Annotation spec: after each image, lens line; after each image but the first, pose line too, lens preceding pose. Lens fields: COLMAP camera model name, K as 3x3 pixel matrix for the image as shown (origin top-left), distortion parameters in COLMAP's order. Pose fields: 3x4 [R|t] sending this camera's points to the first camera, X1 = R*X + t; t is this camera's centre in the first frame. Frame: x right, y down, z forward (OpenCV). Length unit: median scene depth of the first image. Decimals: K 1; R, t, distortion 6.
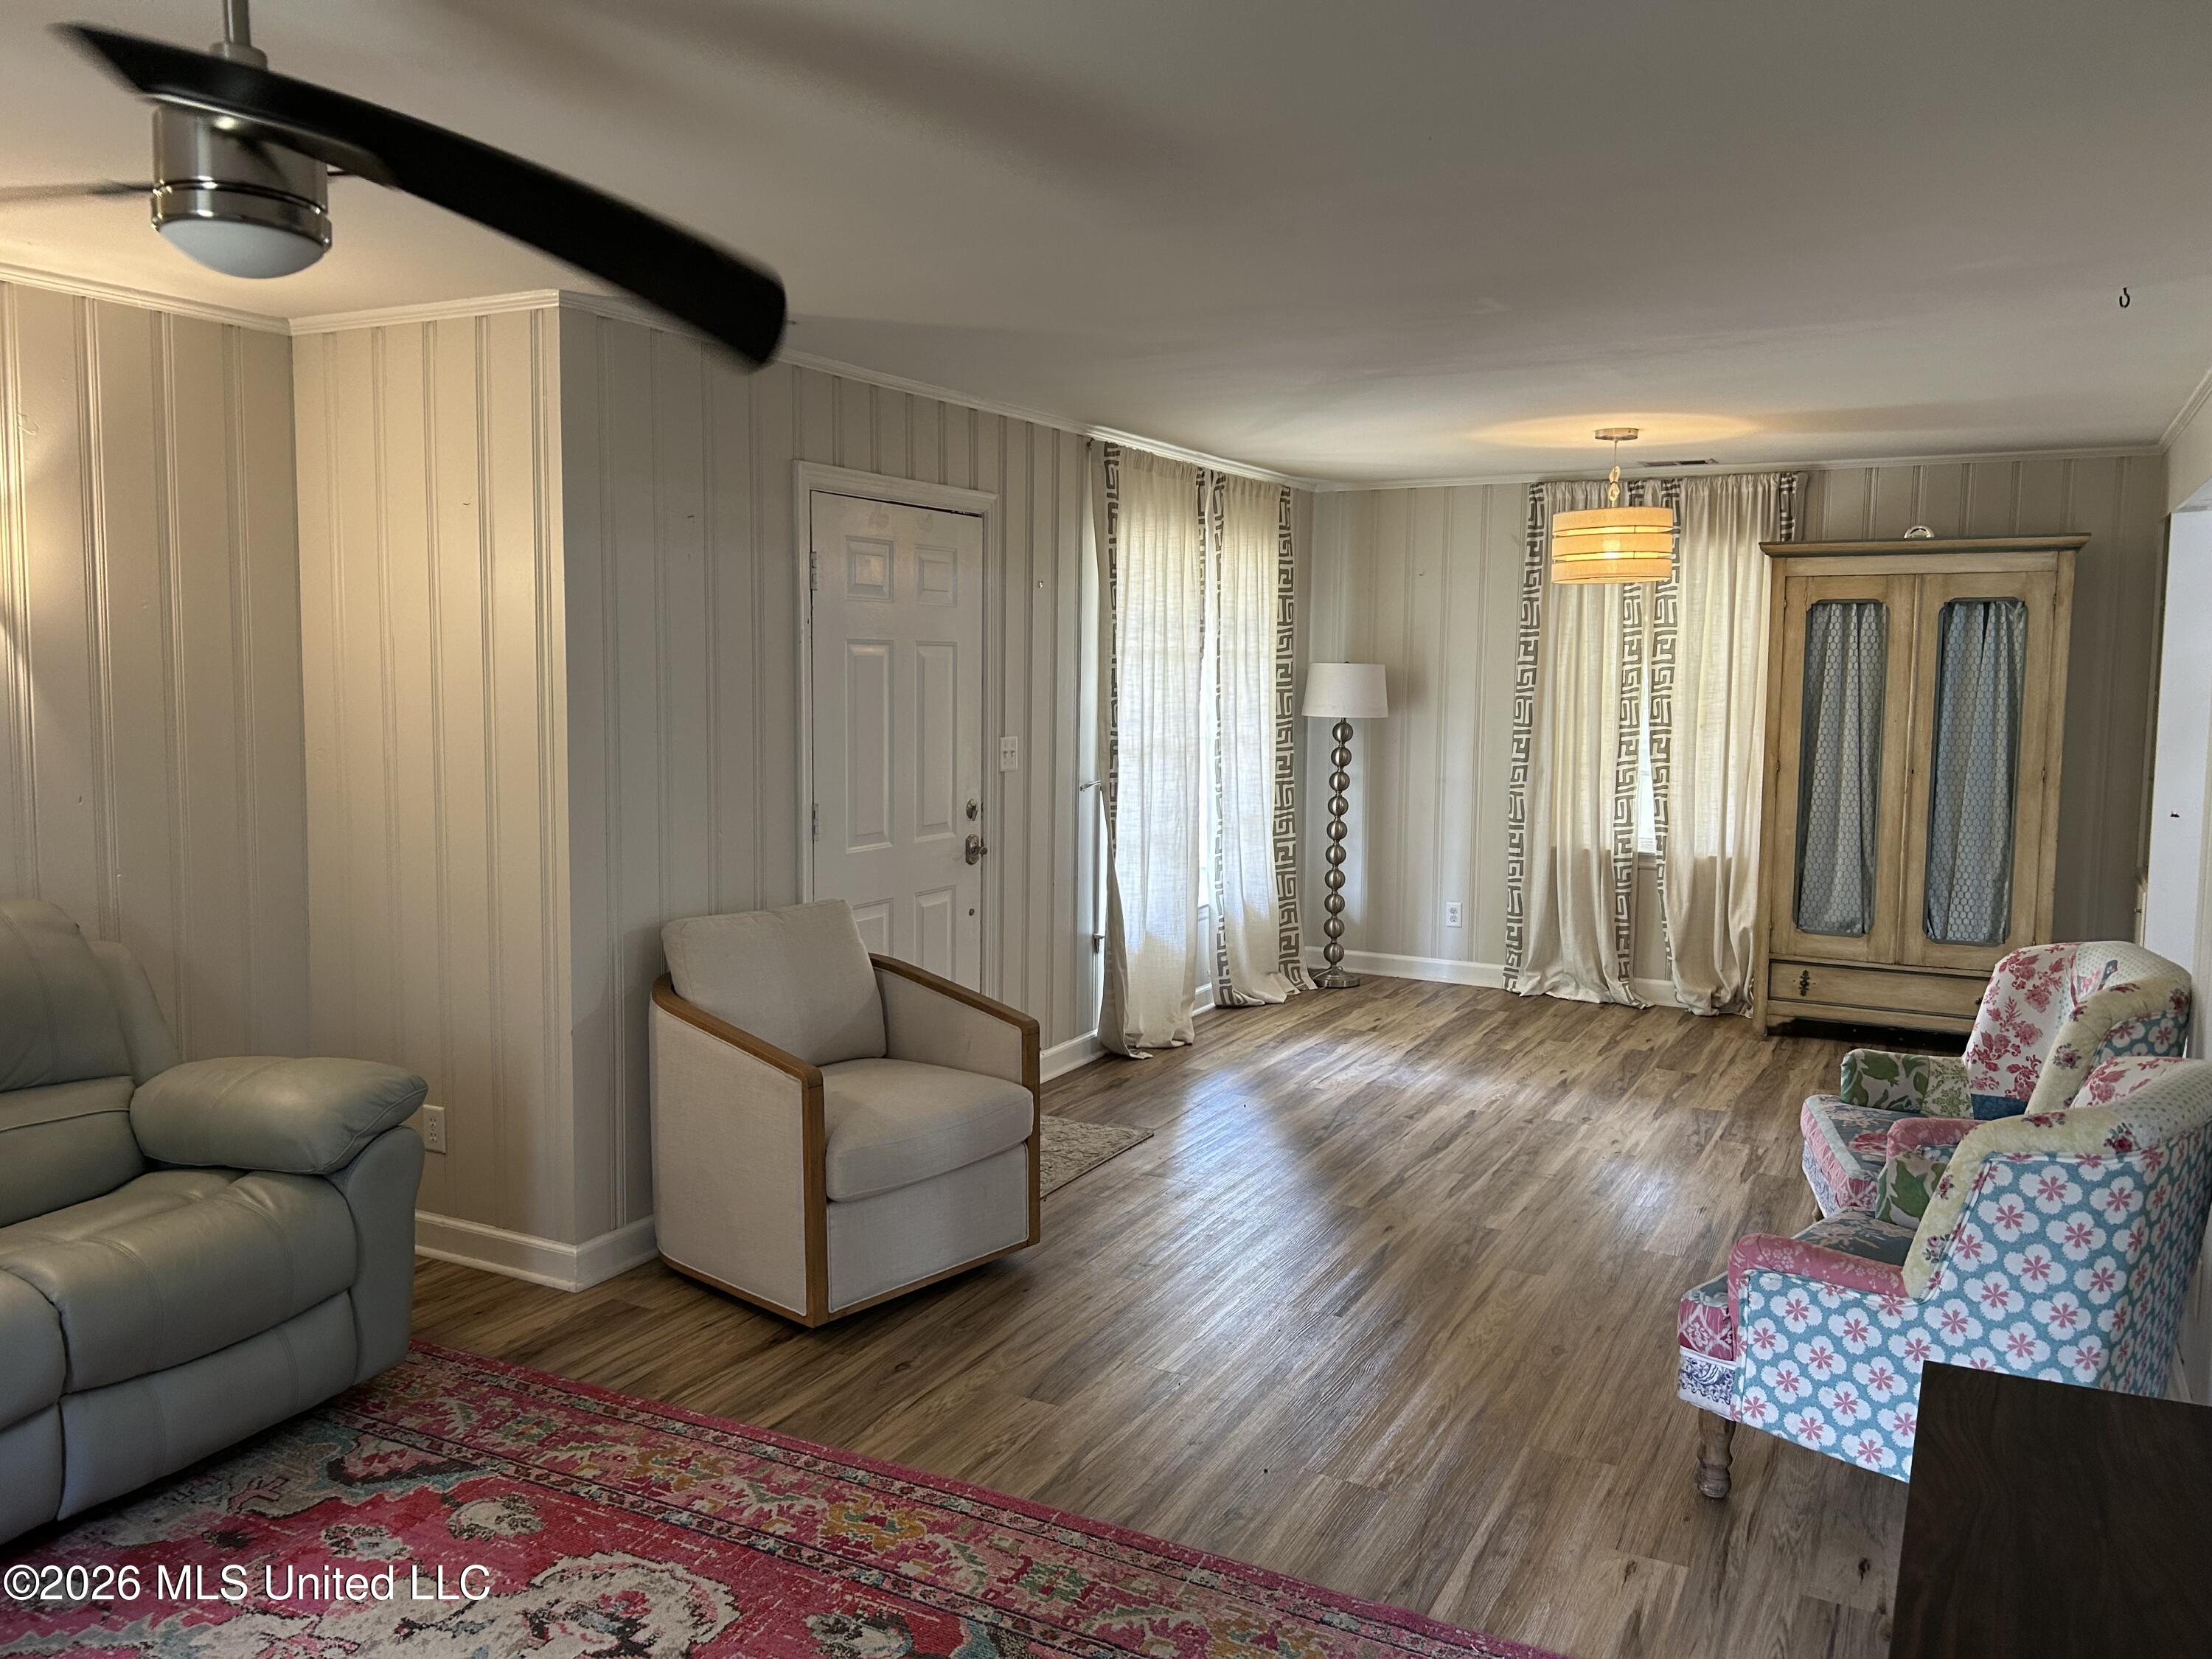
lens RADIAL K [[1695.5, 0, 1106.0], [0, 1695.5, 829.5], [0, 0, 1]] dist [0.029788, -0.003750]
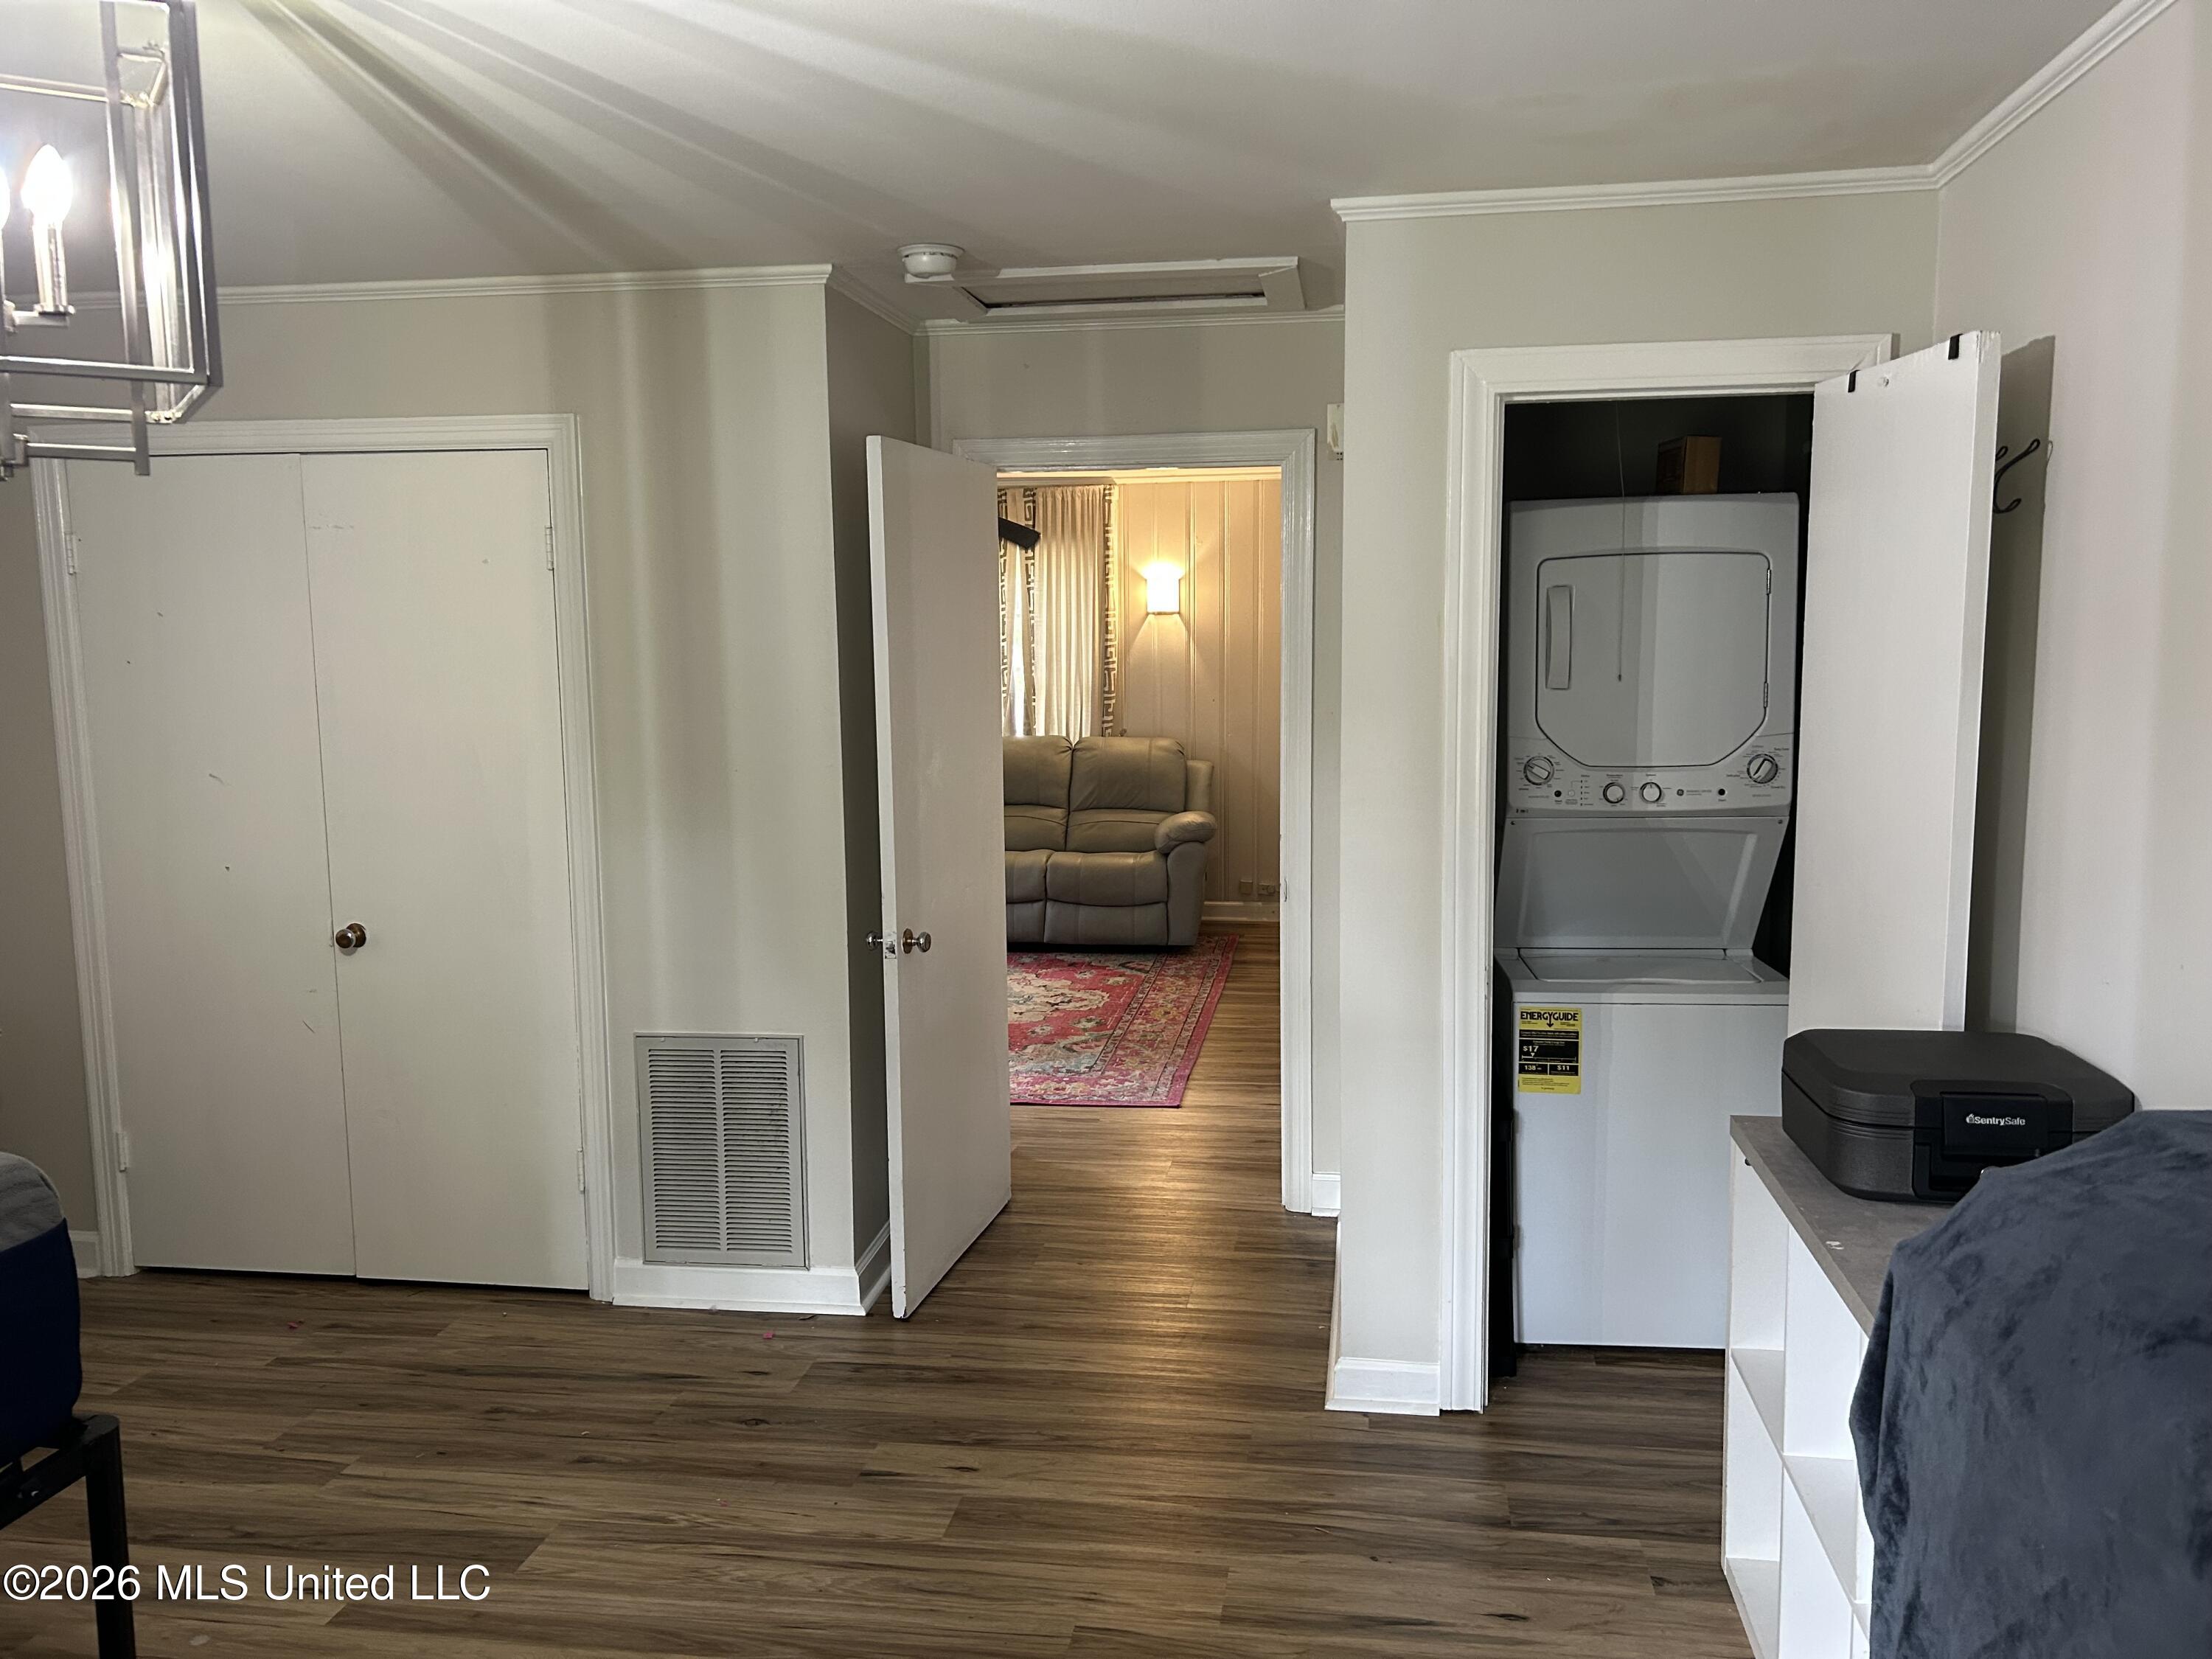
lens RADIAL K [[1695.5, 0, 1106.0], [0, 1695.5, 829.5], [0, 0, 1]] dist [0.029788, -0.003750]
pose [[0.315076, 0.097389, -0.944056, 2.049176], [-0.085586, 0.993584, 0.073934, 0.000374], [0.945200, 0.057504, 0.321389, 0.187368]]
